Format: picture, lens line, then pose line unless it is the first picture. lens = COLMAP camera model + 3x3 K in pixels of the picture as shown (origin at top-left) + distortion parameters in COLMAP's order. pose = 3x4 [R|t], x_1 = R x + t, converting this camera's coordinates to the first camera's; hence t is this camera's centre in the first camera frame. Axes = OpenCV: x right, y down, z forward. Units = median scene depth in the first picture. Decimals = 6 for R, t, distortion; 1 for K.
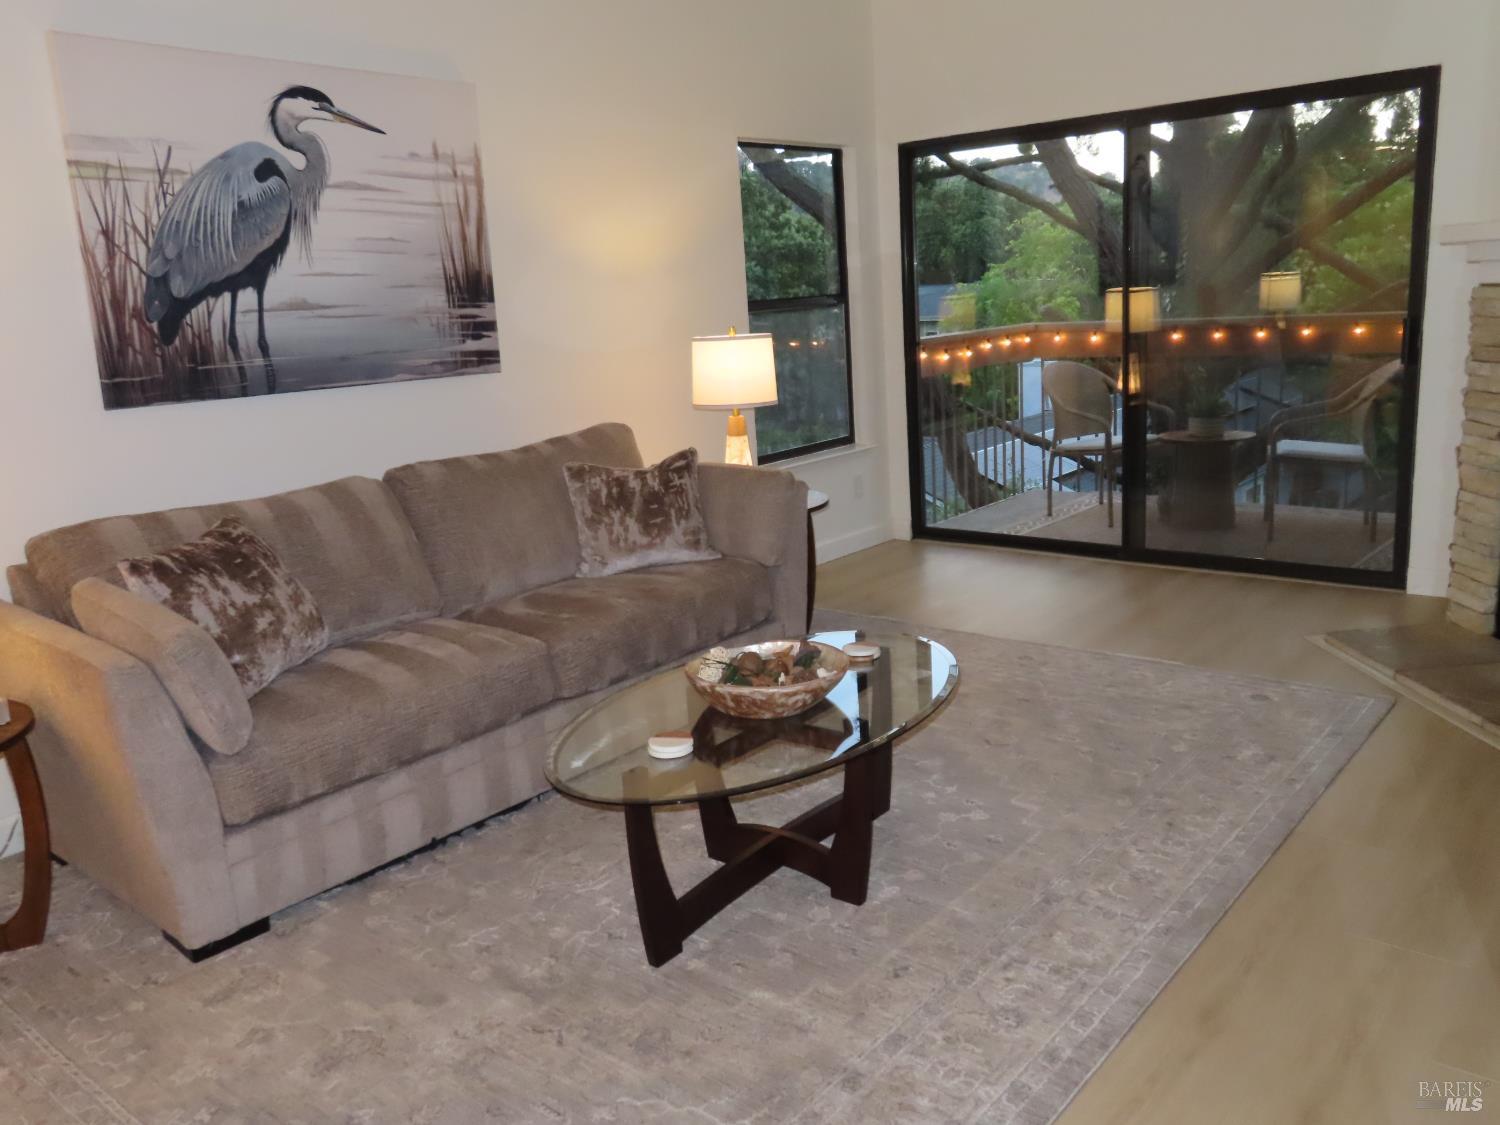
lens RADIAL K [[1215.6, 0, 745.9], [0, 1215.6, 559.9], [0, 0, 1]] dist [-0.003179, 0.033999]
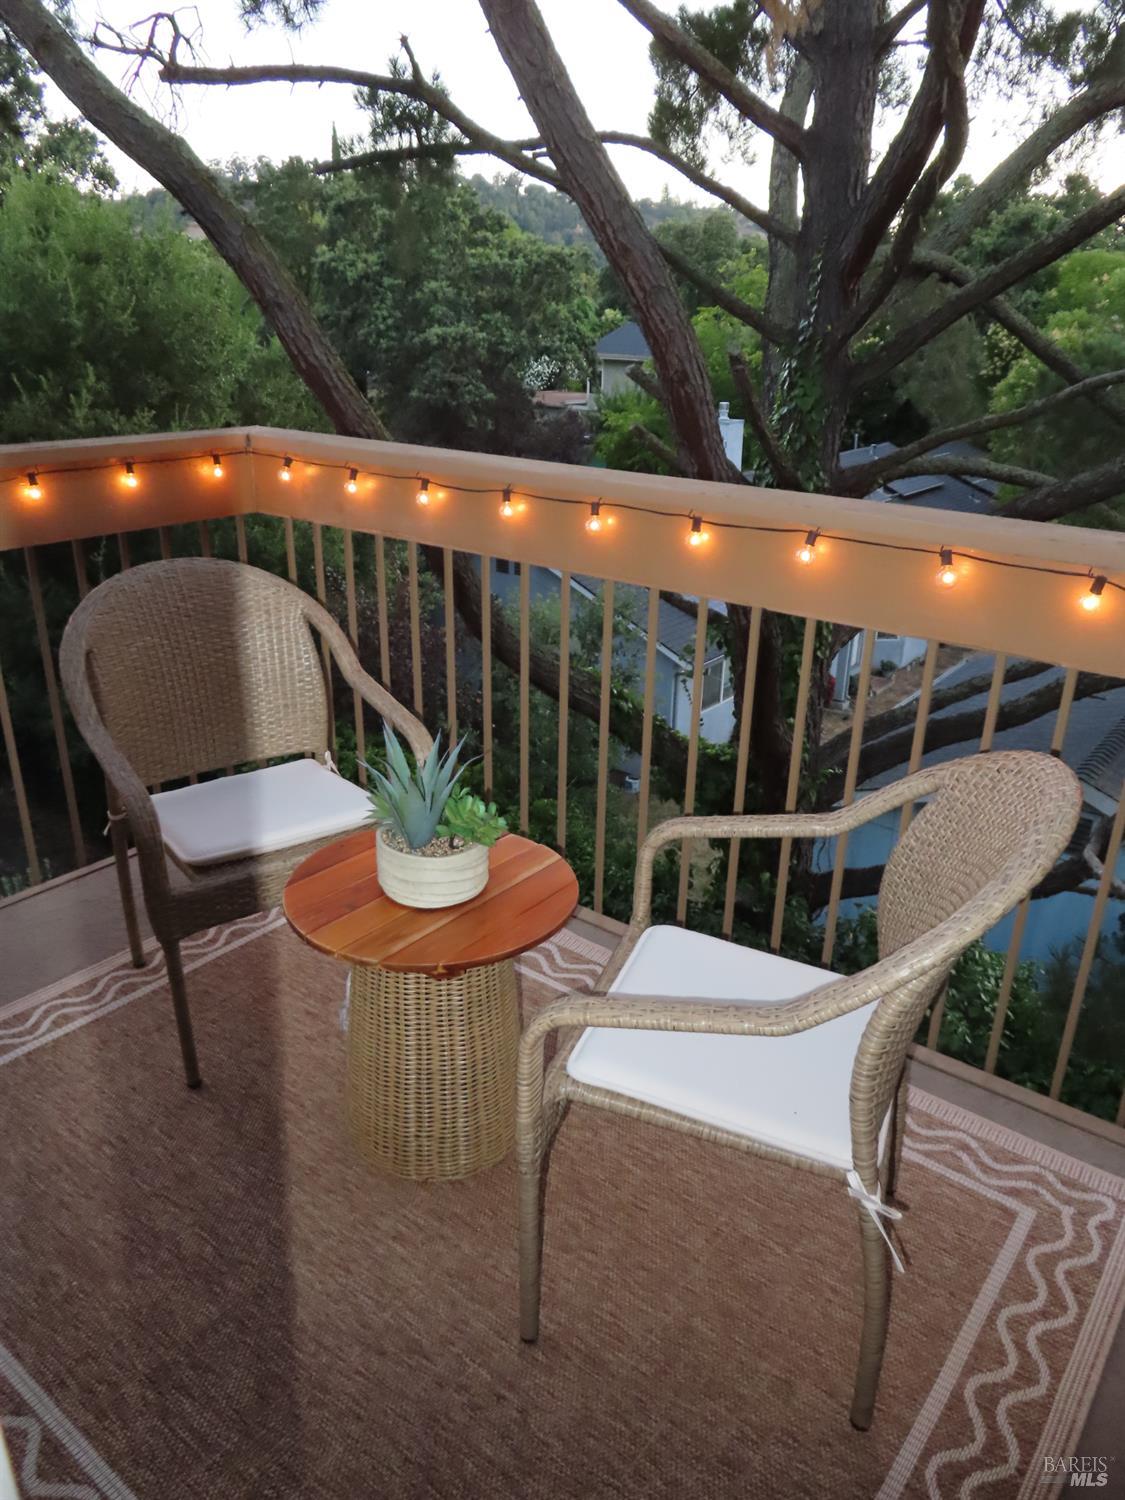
lens RADIAL K [[1076.7, 0, 566.6], [0, 1076.7, 753.0], [0, 0, 1]] dist [-0.007826, 0.006902]
pose [[0.995849, 0.061518, 0.067080, 0.069581], [-0.071794, 0.983929, 0.163489, -0.032451], [-0.055944, -0.167626, 0.984262, 0.129196]]
